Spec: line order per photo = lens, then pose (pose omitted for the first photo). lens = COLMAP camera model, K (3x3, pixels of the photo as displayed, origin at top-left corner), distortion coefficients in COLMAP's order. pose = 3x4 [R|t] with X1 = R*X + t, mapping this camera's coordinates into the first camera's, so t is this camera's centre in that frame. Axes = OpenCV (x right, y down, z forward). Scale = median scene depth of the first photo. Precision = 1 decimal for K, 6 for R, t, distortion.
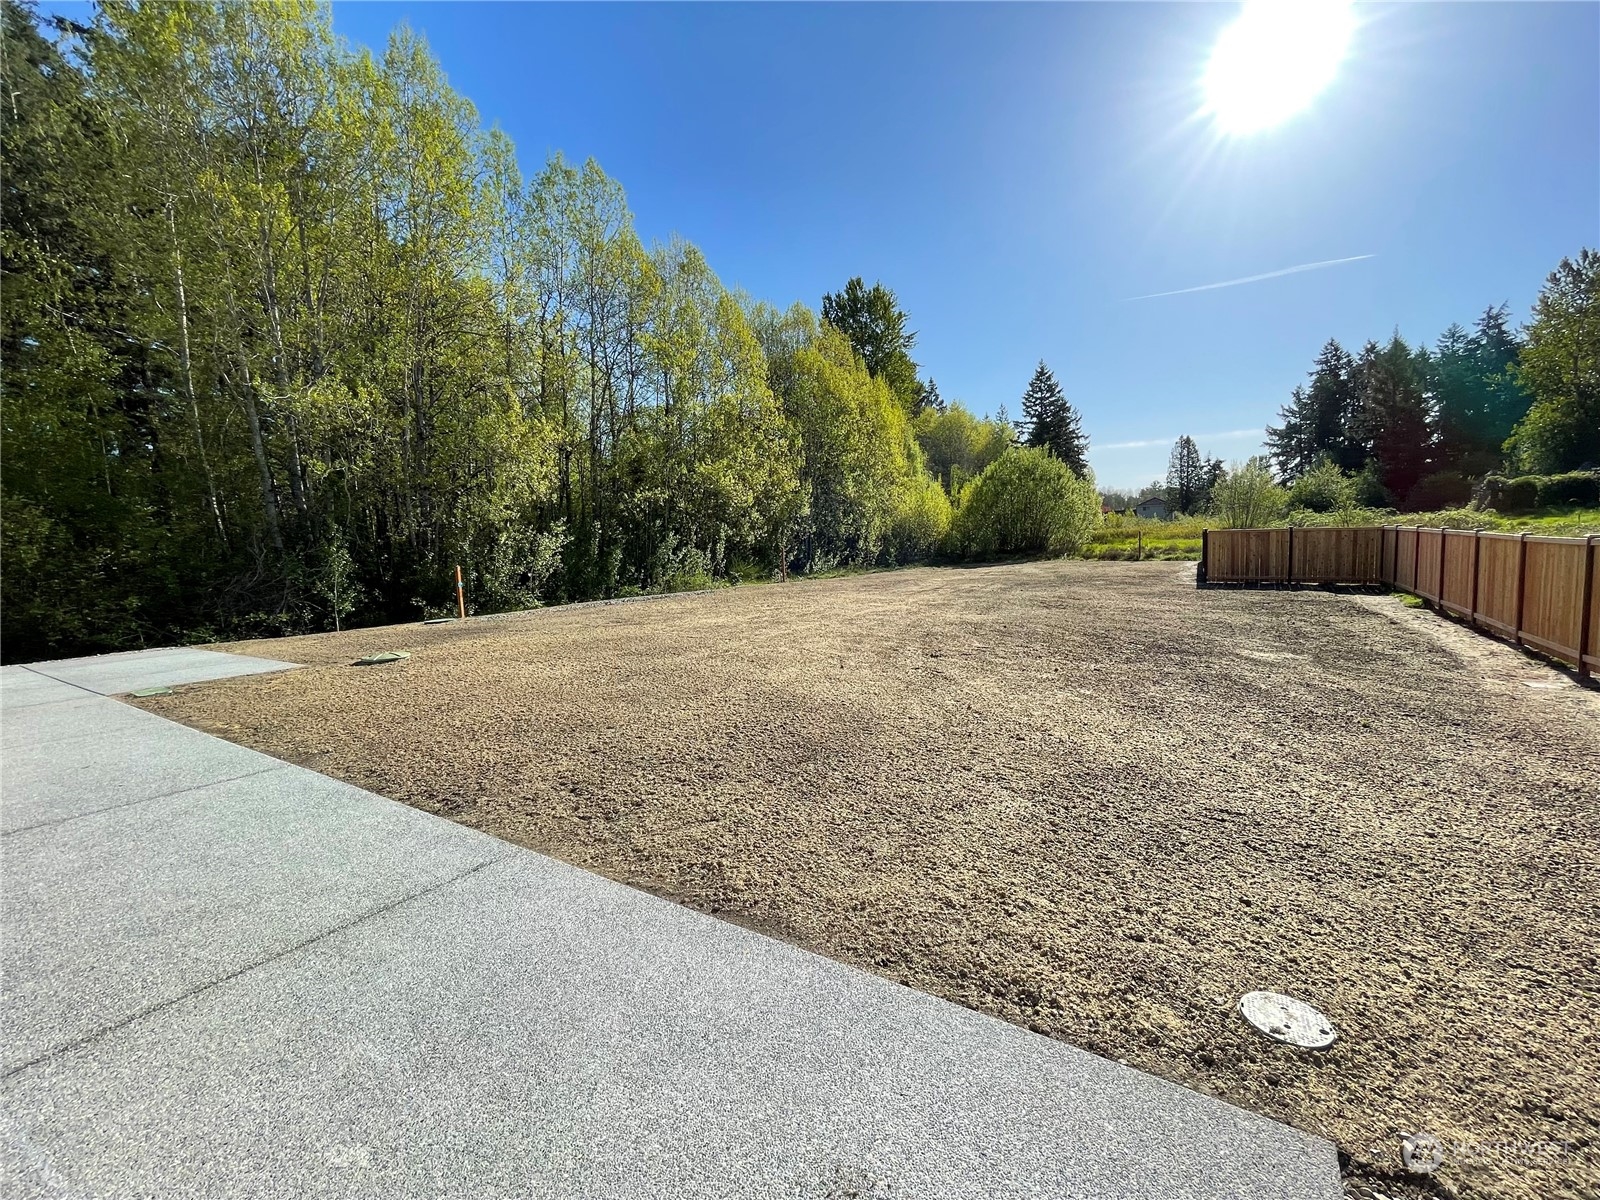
lens RADIAL K [[653.9, 0, 800.0], [0, 653.9, 600.0], [0, 0, 1]] dist [-0.000746, -0.000479]
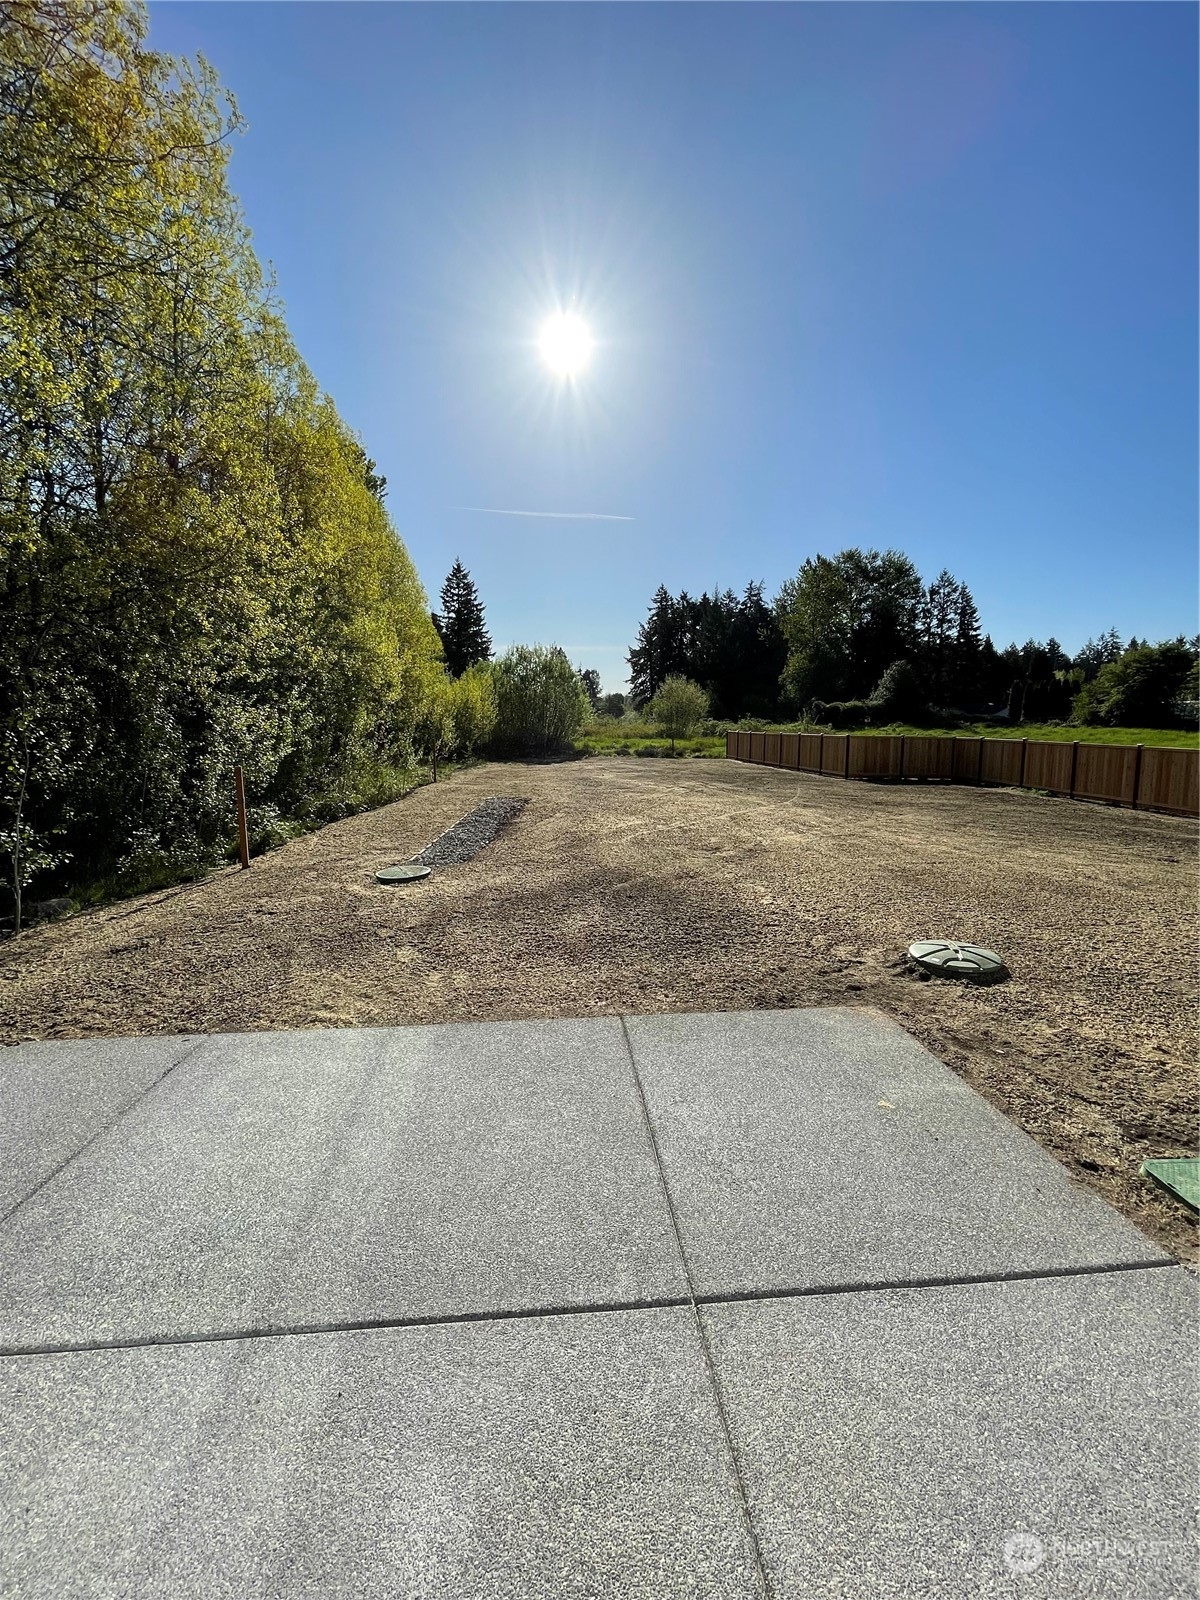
lens RADIAL K [[653.9, 0, 597.4], [0, 653.9, 793.3], [0, 0, 1]] dist [-0.000746, -0.000479]
pose [[0.787402, -0.028212, 0.615794, -0.095096], [0.027534, 0.999565, 0.010586, -0.005347], [-0.615825, 0.008620, 0.787836, 0.070319]]
